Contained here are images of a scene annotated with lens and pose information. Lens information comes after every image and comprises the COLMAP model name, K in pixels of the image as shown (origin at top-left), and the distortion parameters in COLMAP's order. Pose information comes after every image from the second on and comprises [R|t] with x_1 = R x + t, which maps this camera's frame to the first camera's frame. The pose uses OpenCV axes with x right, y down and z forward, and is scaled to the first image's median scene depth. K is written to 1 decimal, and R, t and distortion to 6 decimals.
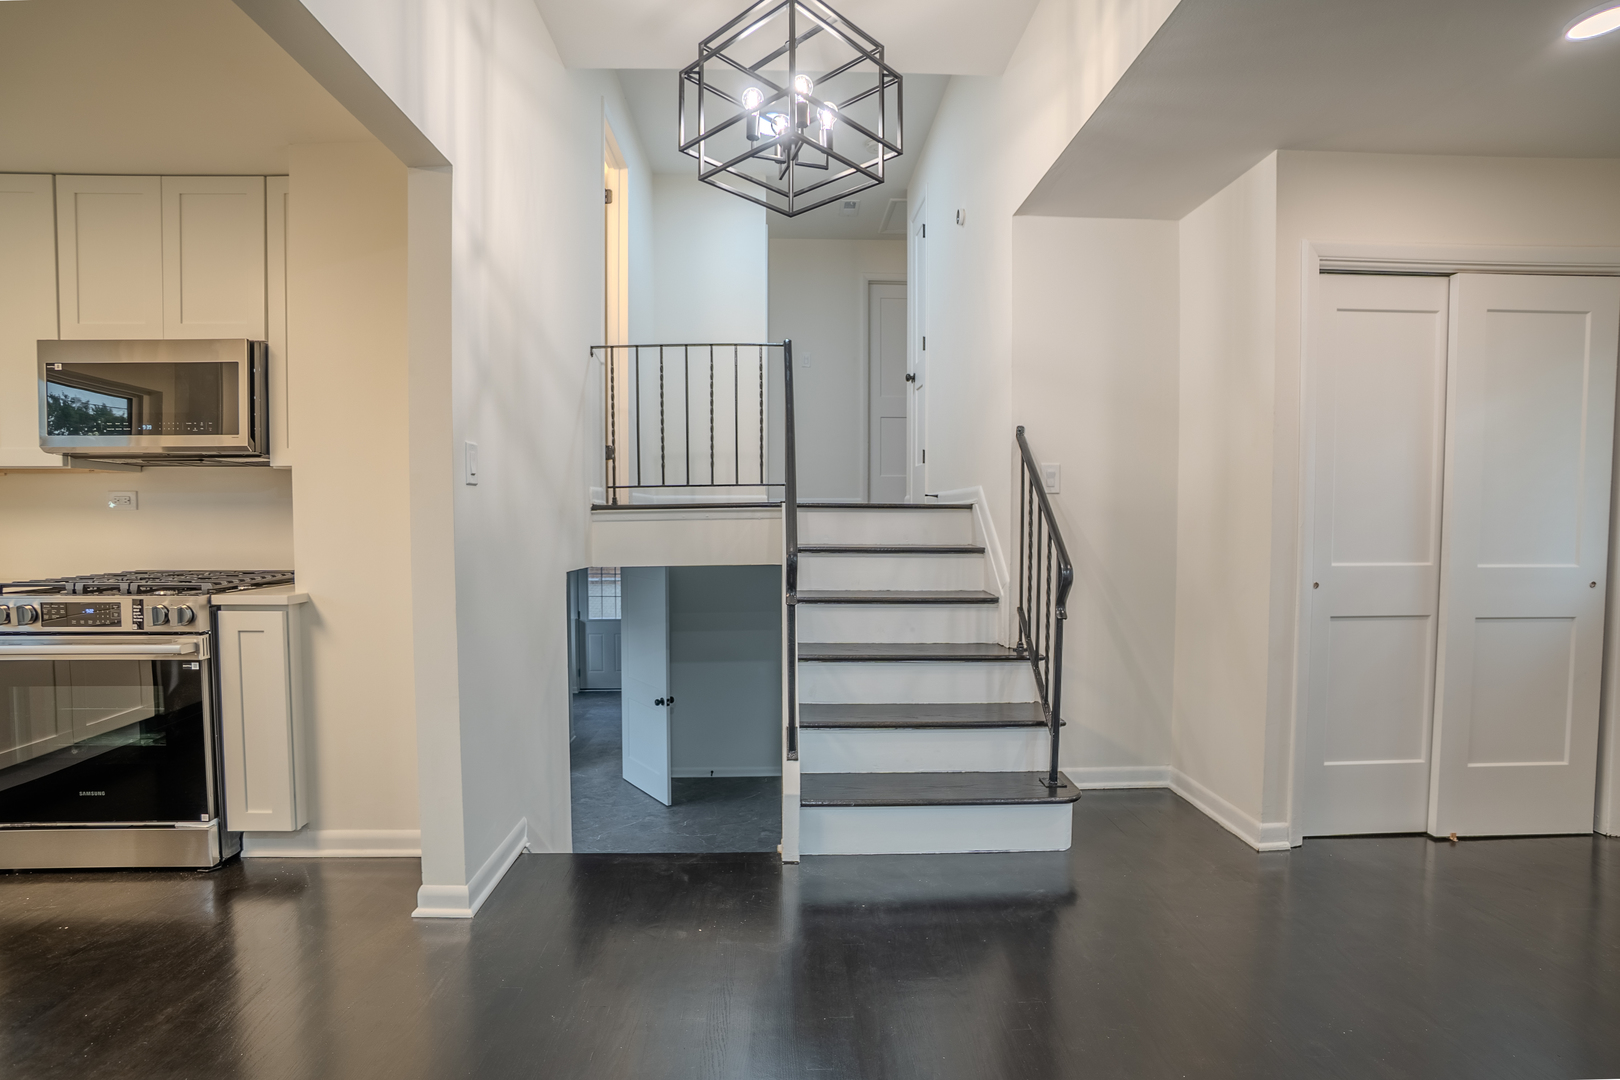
lens RADIAL K [[703.1, 0, 816.0], [0, 703.1, 551.3], [0, 0, 1]] dist [-0.017723, 0.001963]
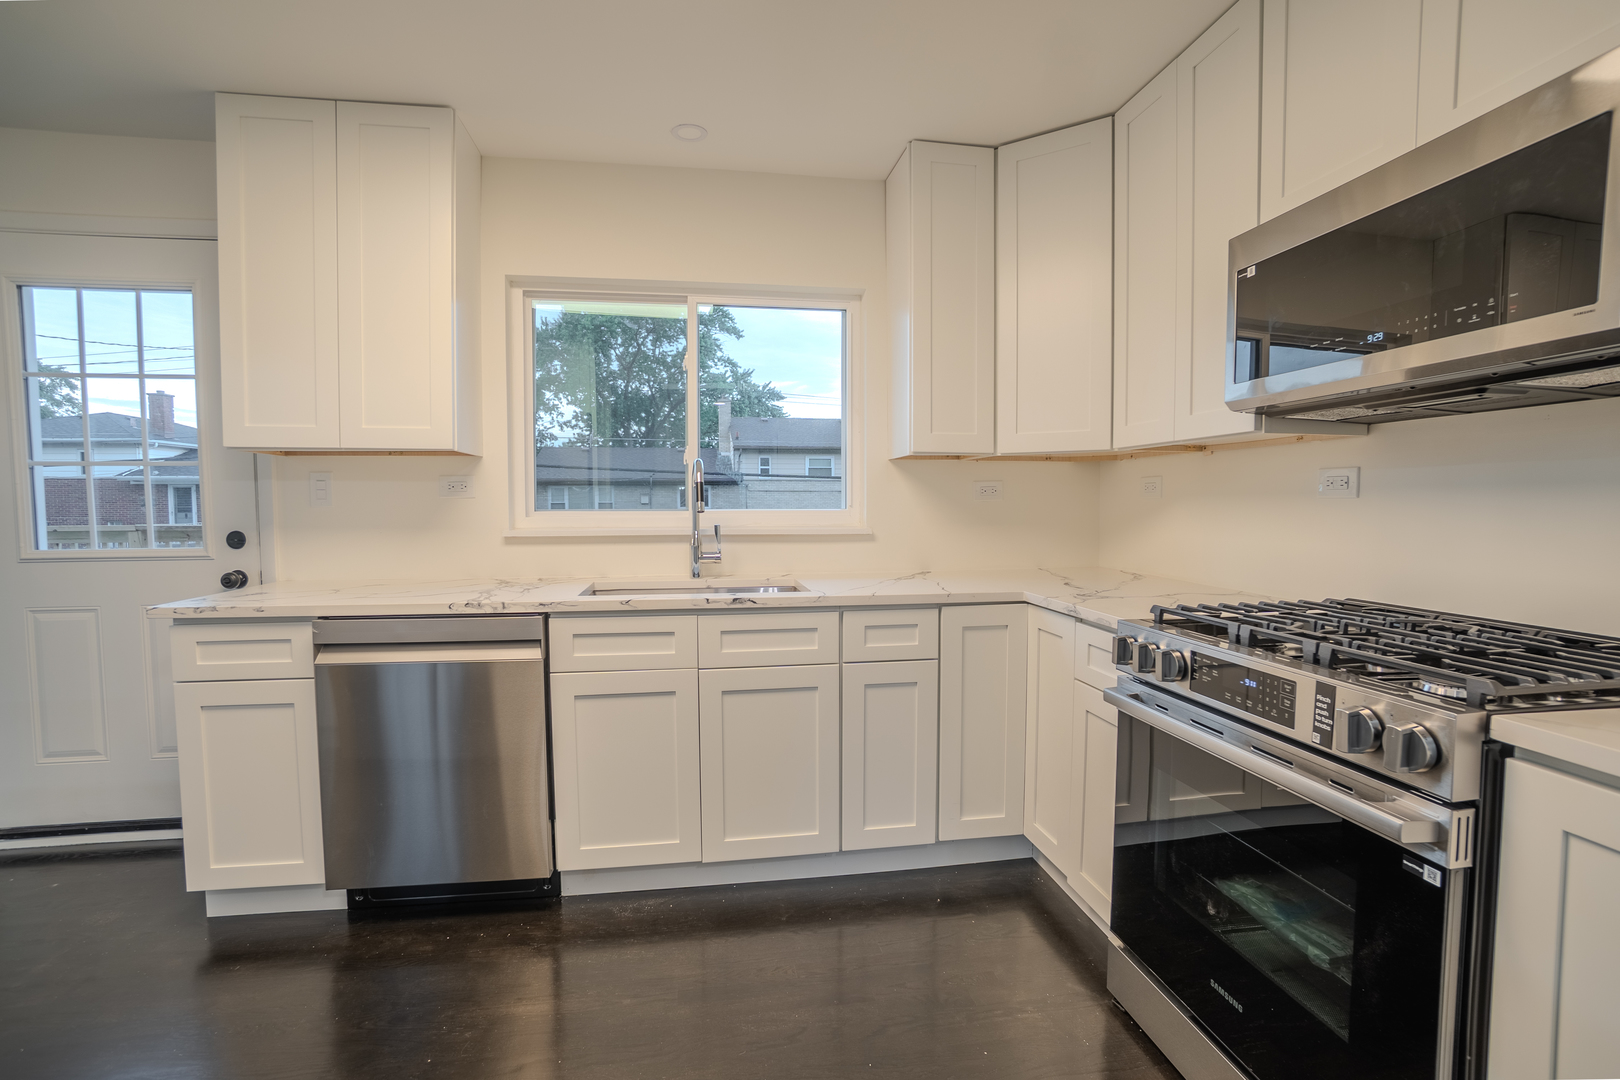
lens RADIAL K [[703.1, 0, 809.6], [0, 703.1, 546.3], [0, 0, 1]] dist [-0.017723, 0.001963]
pose [[0.103531, 0.049947, -0.993371, -0.536802], [-0.041460, 0.998087, 0.045863, -0.032630], [0.993762, 0.036437, 0.105404, 0.583794]]
